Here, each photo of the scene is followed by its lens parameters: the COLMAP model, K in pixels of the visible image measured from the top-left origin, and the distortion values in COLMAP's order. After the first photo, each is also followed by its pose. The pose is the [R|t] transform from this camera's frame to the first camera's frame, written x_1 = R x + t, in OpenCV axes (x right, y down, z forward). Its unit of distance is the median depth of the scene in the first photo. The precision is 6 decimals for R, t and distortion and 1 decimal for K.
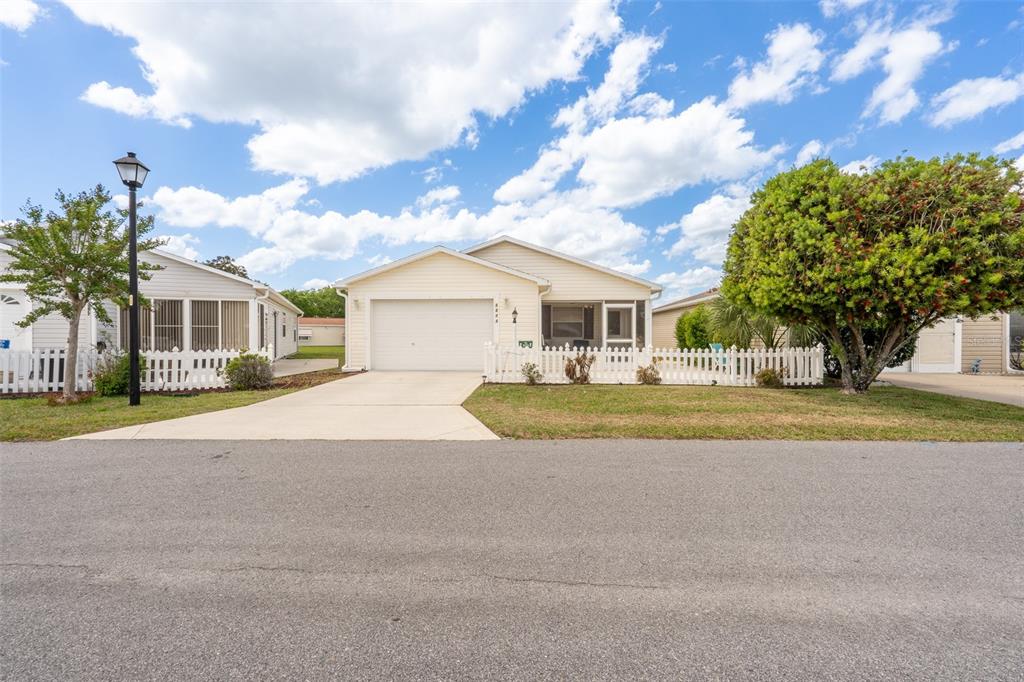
lens RADIAL K [[465.9, 0, 512.0], [0, 465.9, 341.0], [0, 0, 1]] dist [-0.000290, 0.000365]
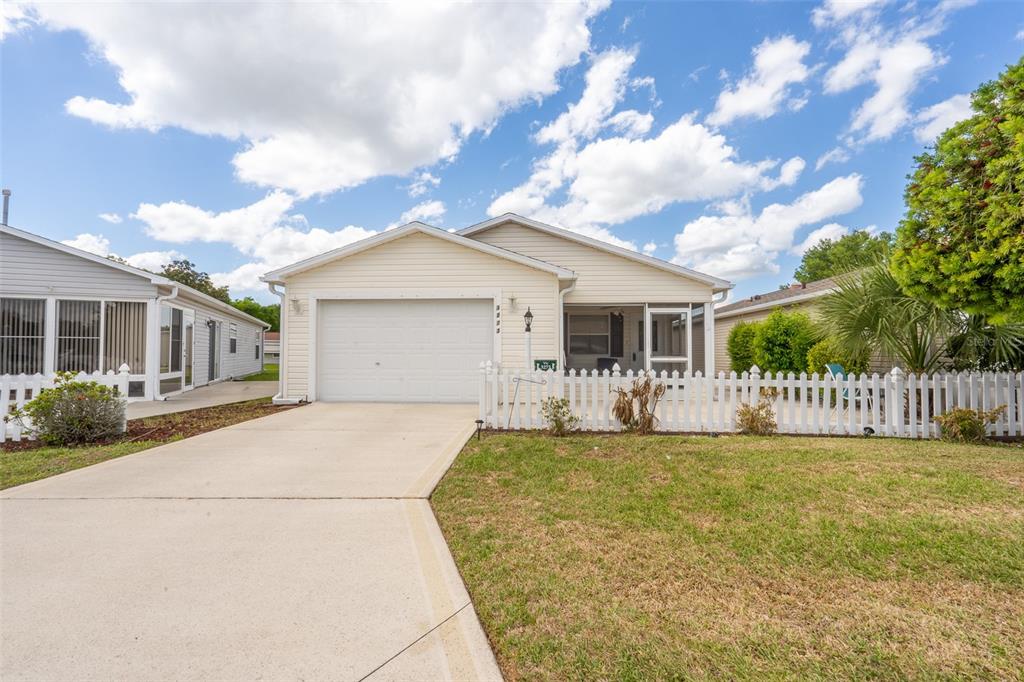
lens RADIAL K [[473.4, 0, 497.4], [0, 473.4, 342.0], [0, 0, 1]] dist [0.002268, 0.000505]
pose [[0.999998, 0.001497, -0.000924, -0.030216], [-0.001527, 0.999445, -0.033291, -0.002651], [0.000874, 0.033292, 0.999445, 0.276461]]
